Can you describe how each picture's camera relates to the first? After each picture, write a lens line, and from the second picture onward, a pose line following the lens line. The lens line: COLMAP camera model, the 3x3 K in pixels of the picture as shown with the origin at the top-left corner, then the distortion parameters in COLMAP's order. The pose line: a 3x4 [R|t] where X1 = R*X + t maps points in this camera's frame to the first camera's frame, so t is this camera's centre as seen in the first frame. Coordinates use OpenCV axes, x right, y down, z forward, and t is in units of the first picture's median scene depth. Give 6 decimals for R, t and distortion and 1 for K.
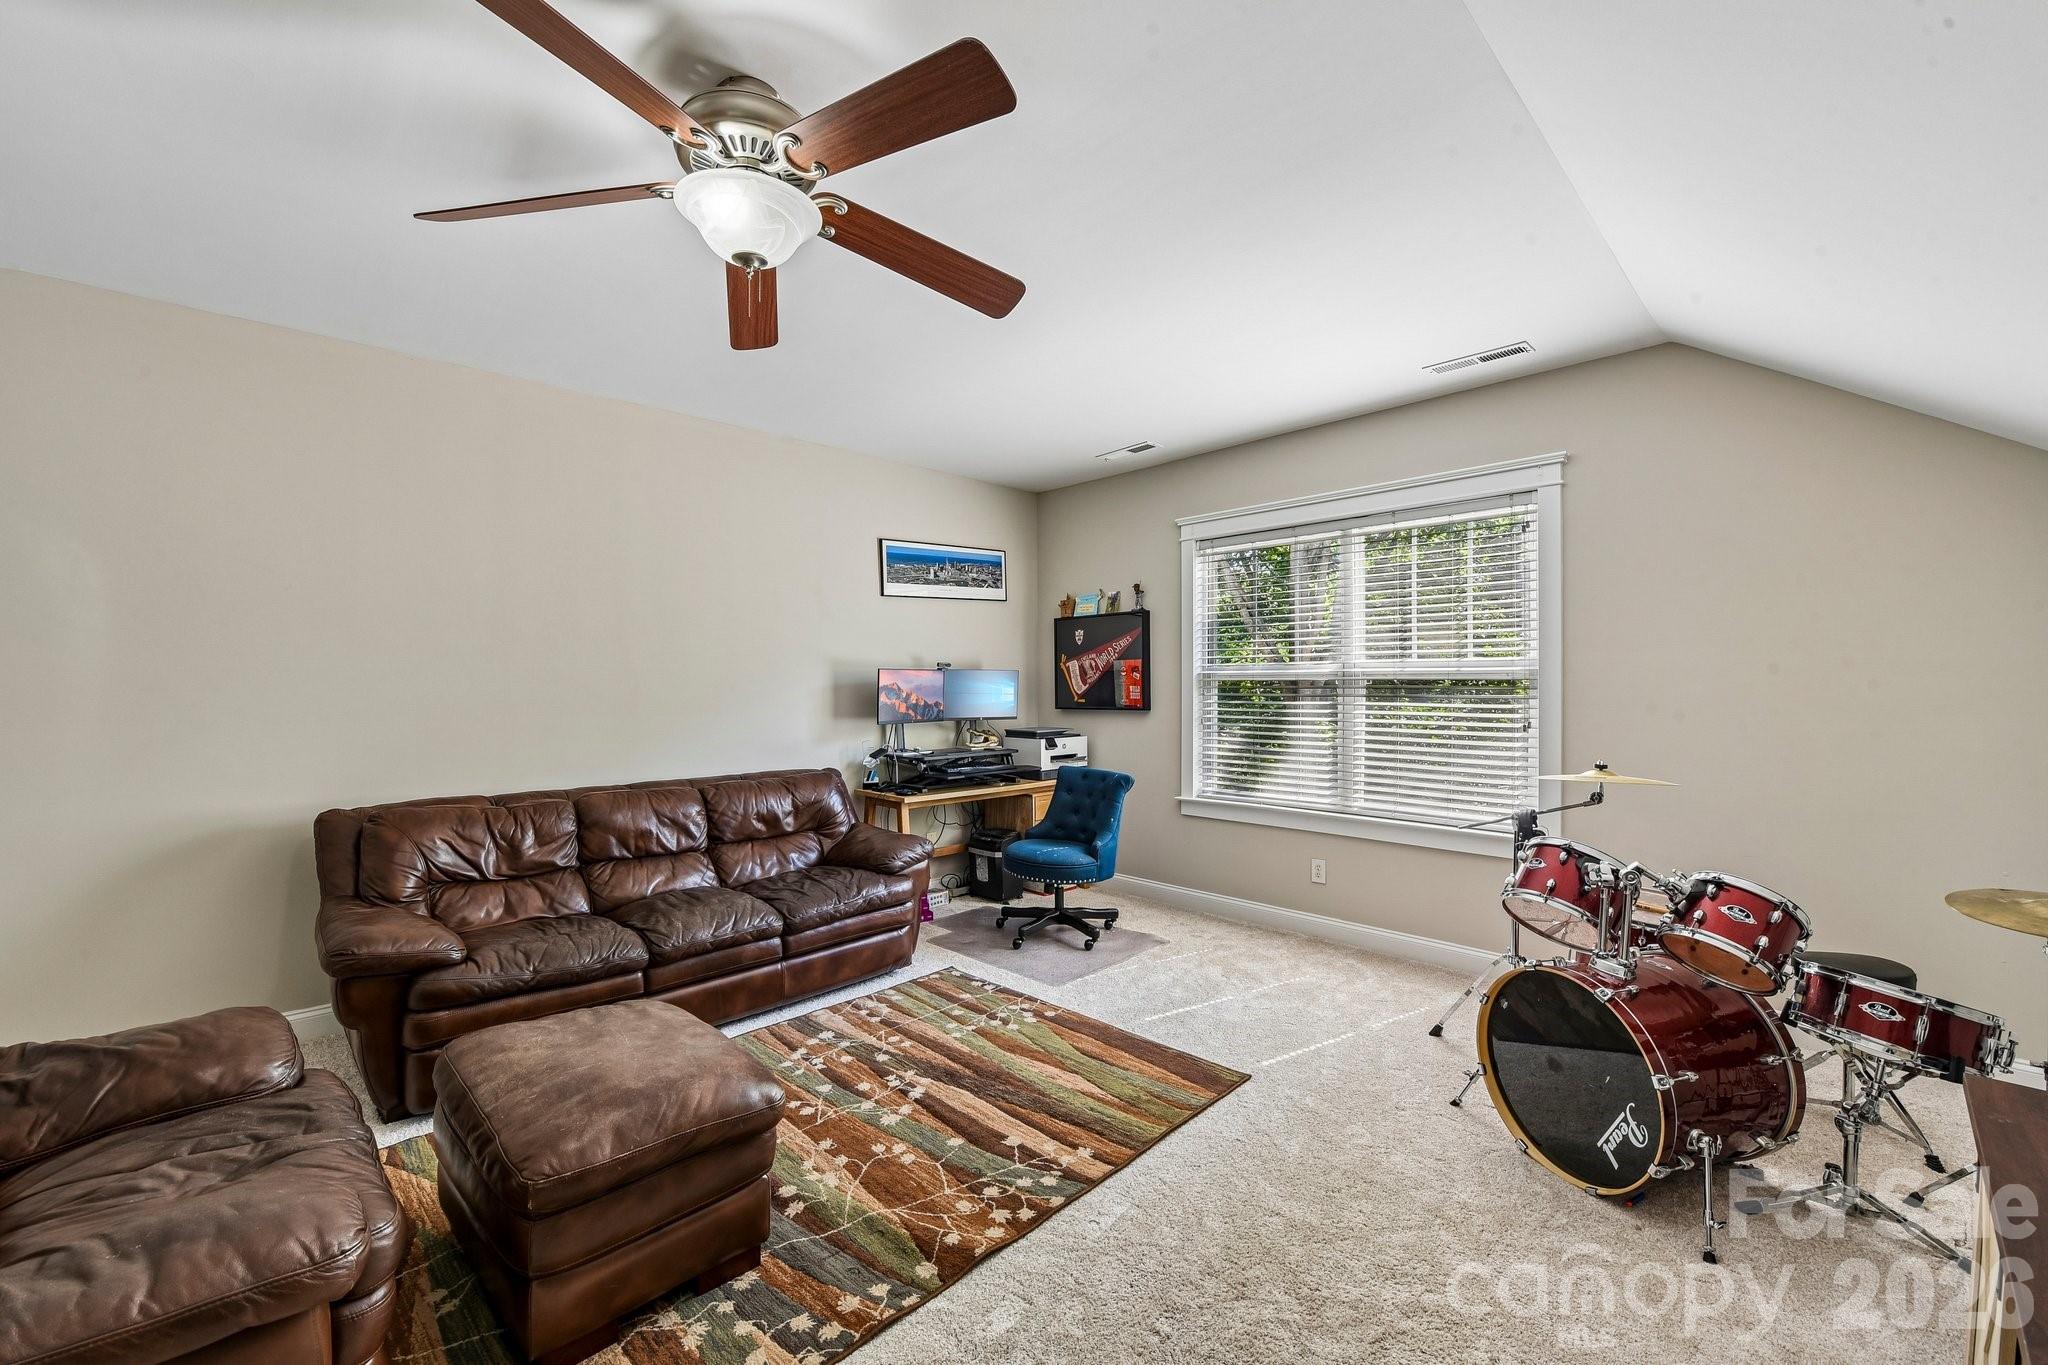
lens RADIAL K [[817.0, 0, 1023.0], [0, 817.0, 685.3], [0, 0, 1]] dist [-0.012386, -0.002170]
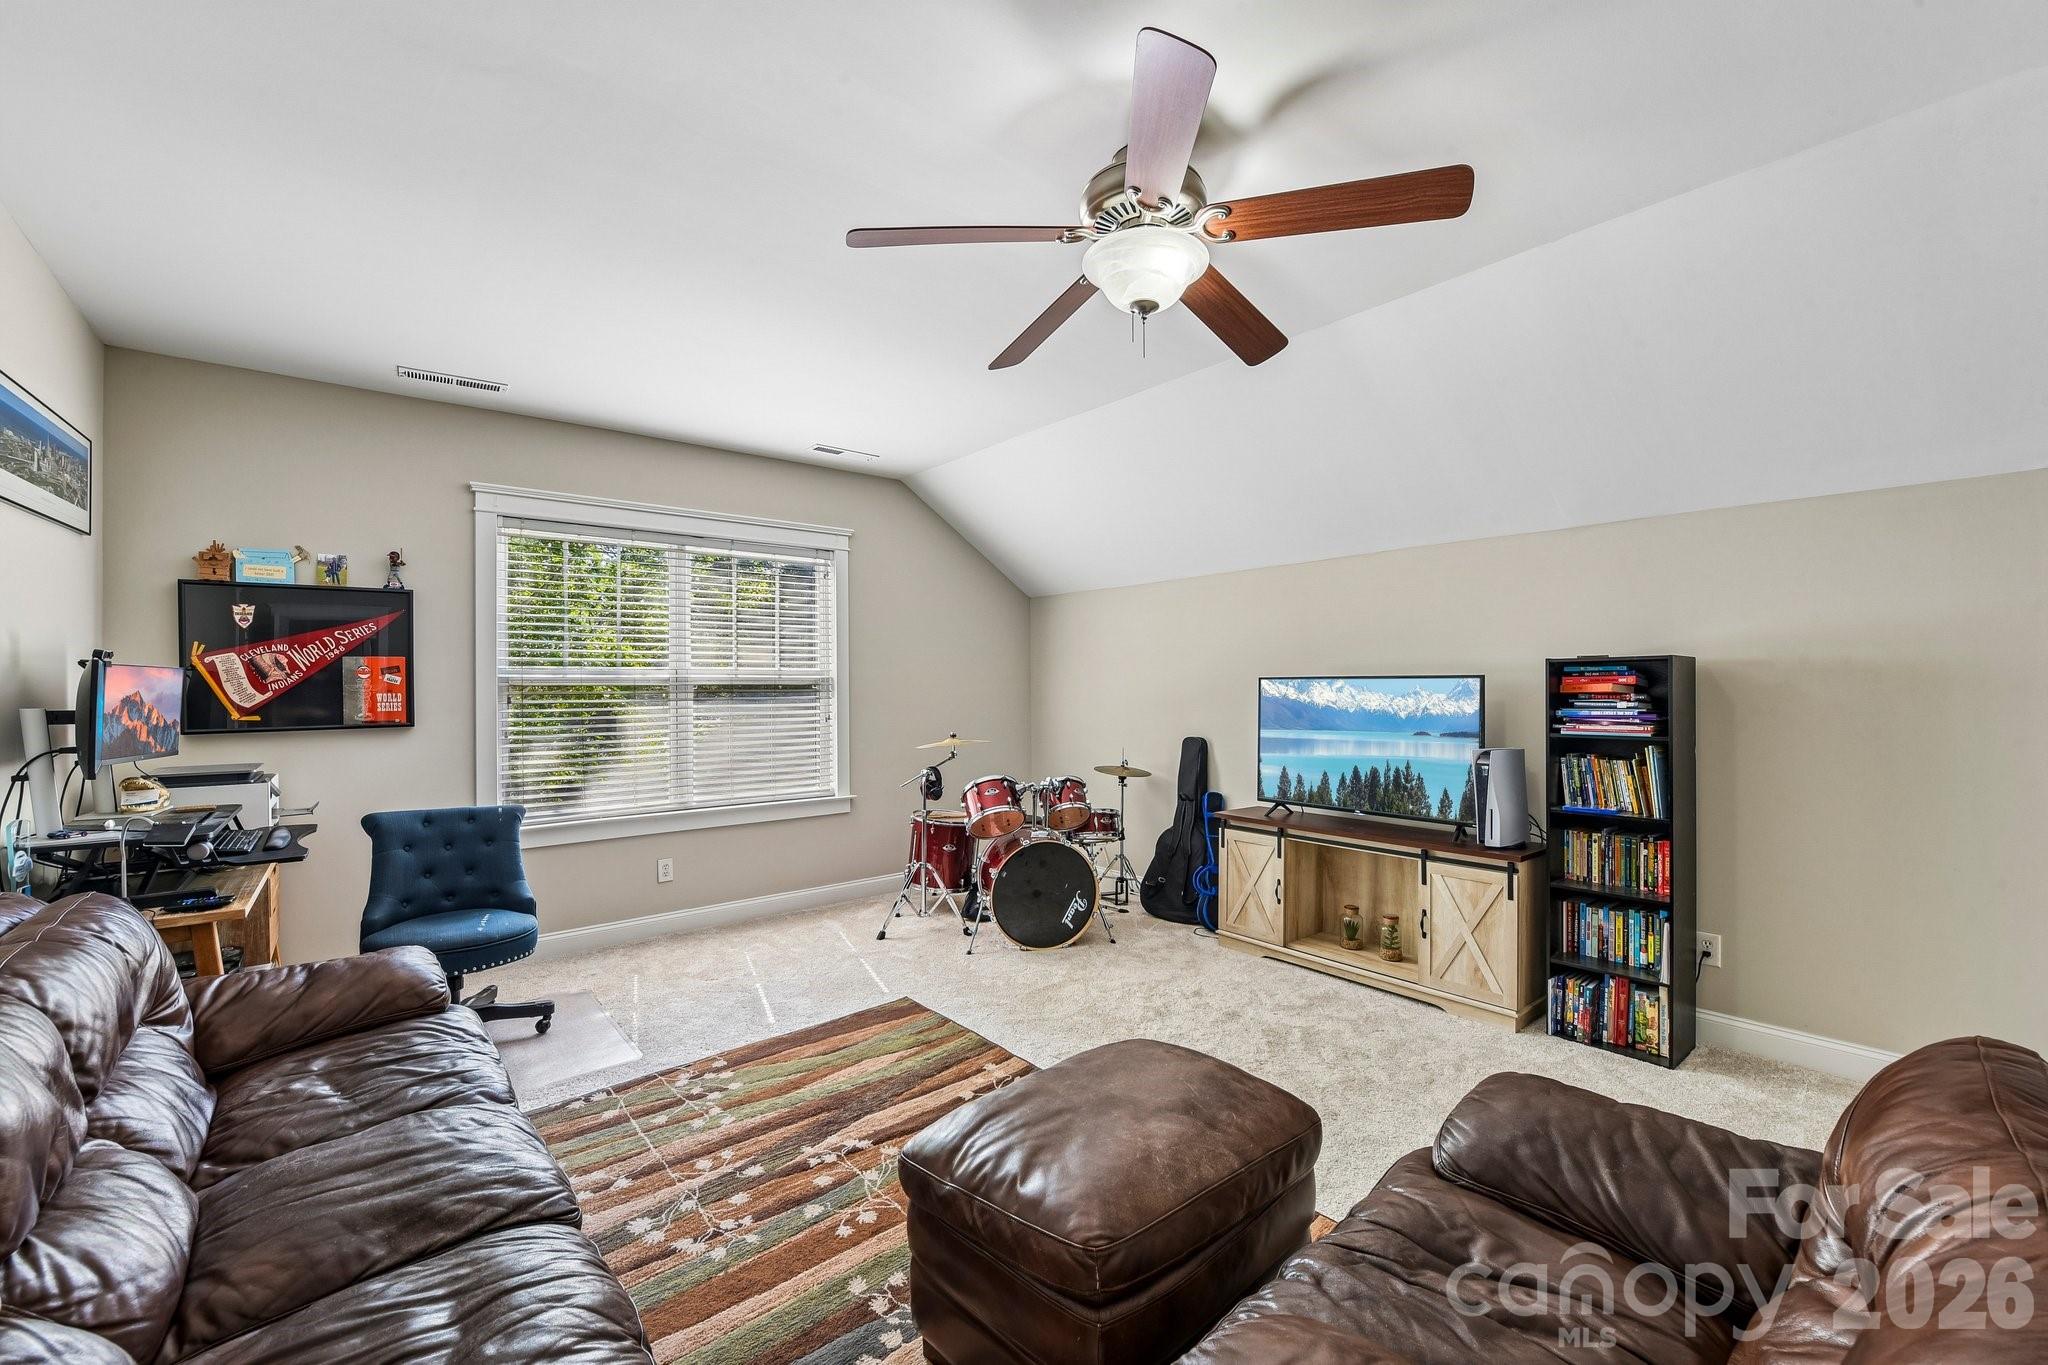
lens RADIAL K [[817.0, 0, 1023.3], [0, 817.0, 683.5], [0, 0, 1]] dist [-0.012386, -0.002170]
pose [[0.078354, 0.004464, 0.996916, -0.718596], [0.009493, 0.999941, -0.005224, 0.001214], [-0.996880, 0.009873, 0.078307, 0.530556]]
